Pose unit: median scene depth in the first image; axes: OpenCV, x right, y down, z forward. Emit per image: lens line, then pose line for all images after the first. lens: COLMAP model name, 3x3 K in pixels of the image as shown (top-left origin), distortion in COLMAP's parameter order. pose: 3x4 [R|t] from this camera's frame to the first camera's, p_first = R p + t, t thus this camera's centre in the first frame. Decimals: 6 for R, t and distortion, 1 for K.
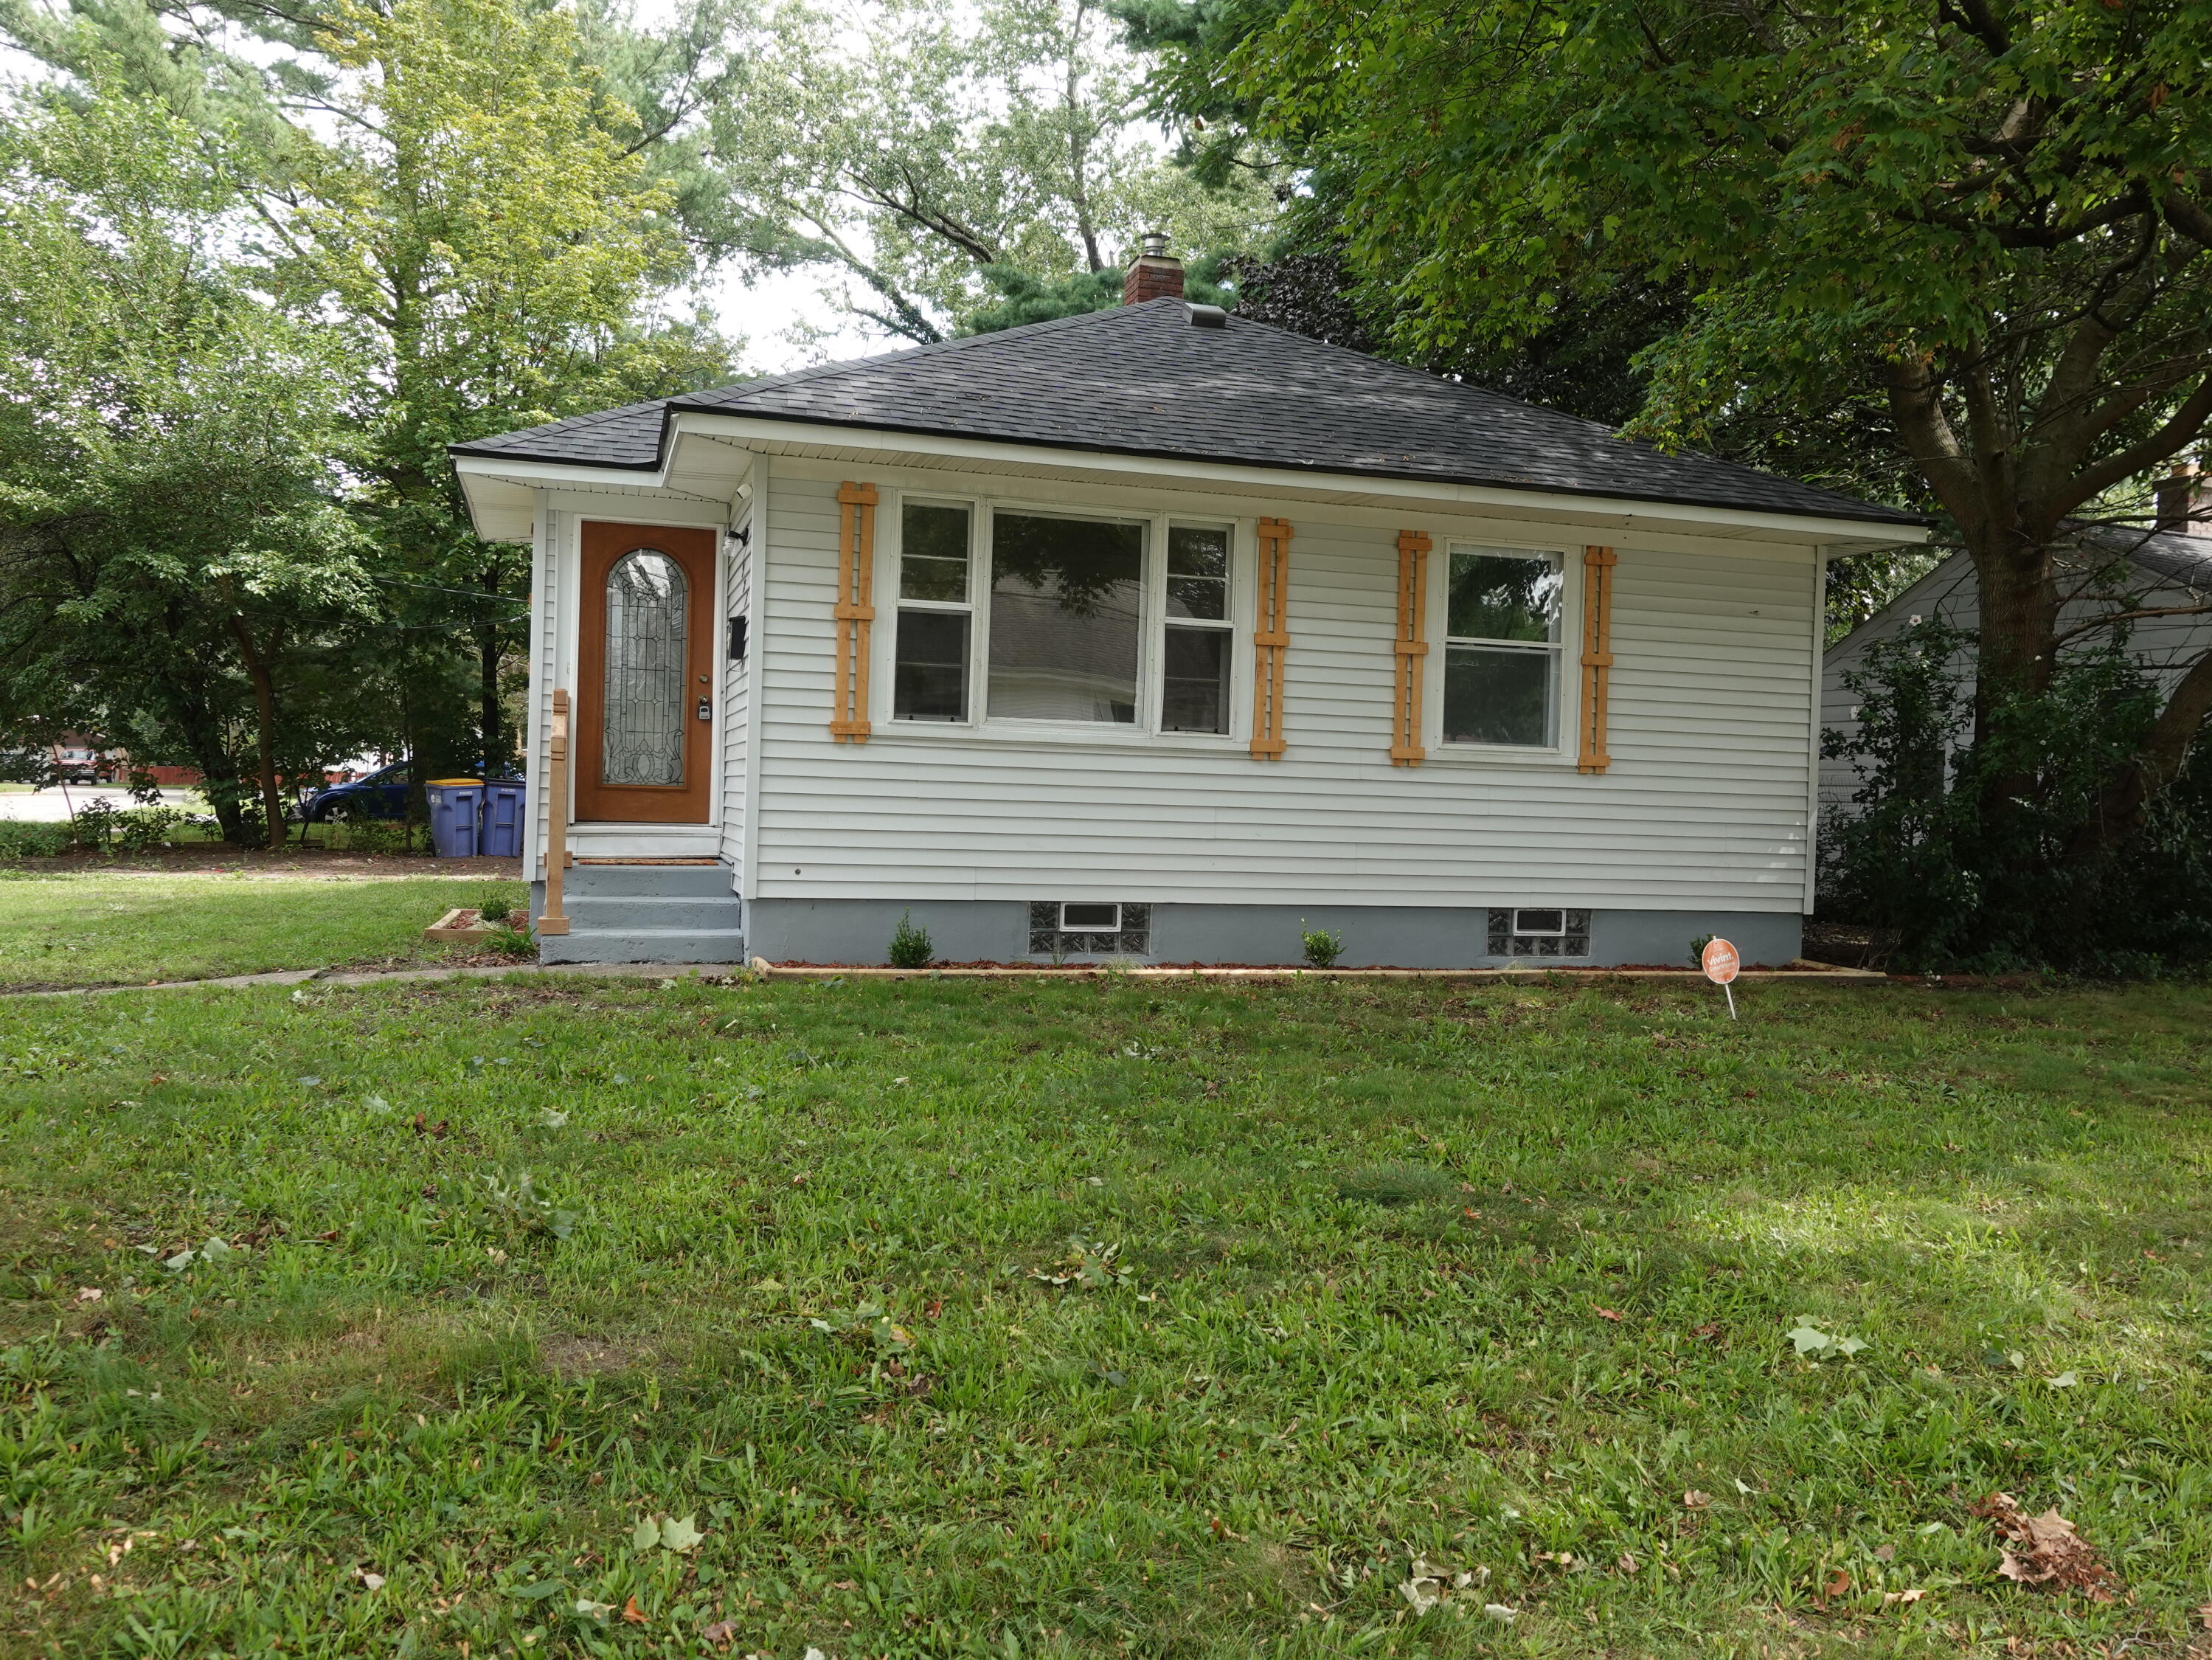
lens RADIAL K [[1721.2, 0, 1102.2], [0, 1721.2, 825.8], [0, 0, 1]] dist [0.006628, -0.001136]
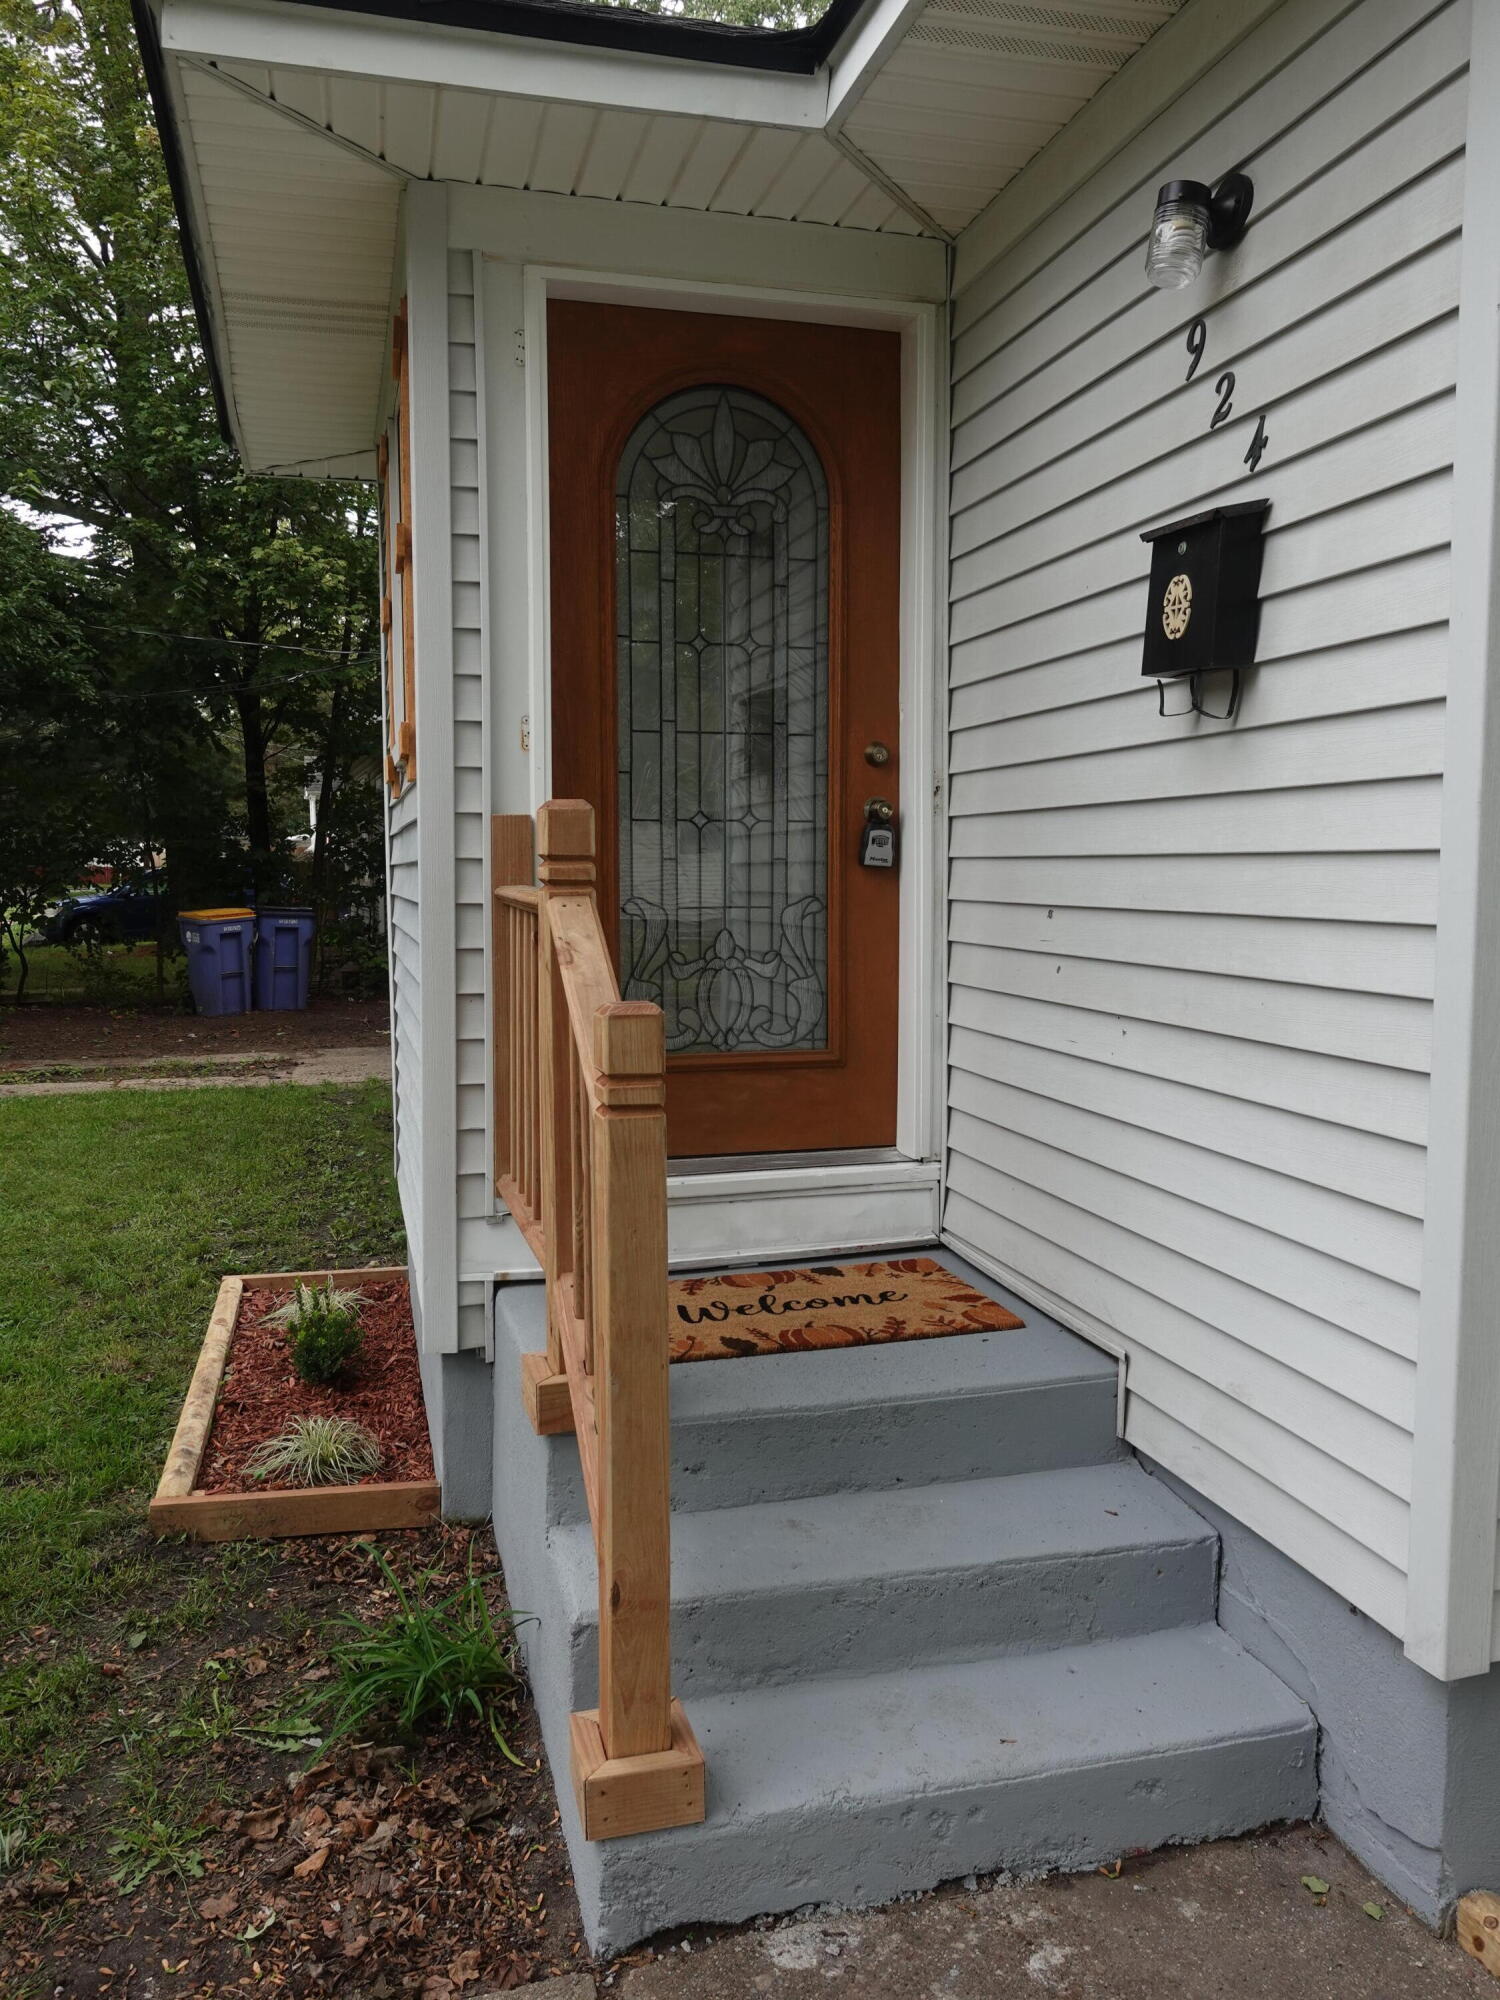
lens RADIAL K [[1556.0, 0, 743.1], [0, 1556.0, 1001.3], [0, 0, 1]] dist [0.006628, -0.001136]
pose [[0.998967, -0.025458, -0.037646, -0.260779], [0.028060, 0.997131, 0.070302, -0.060148], [0.035748, -0.071285, 0.996815, 0.701424]]
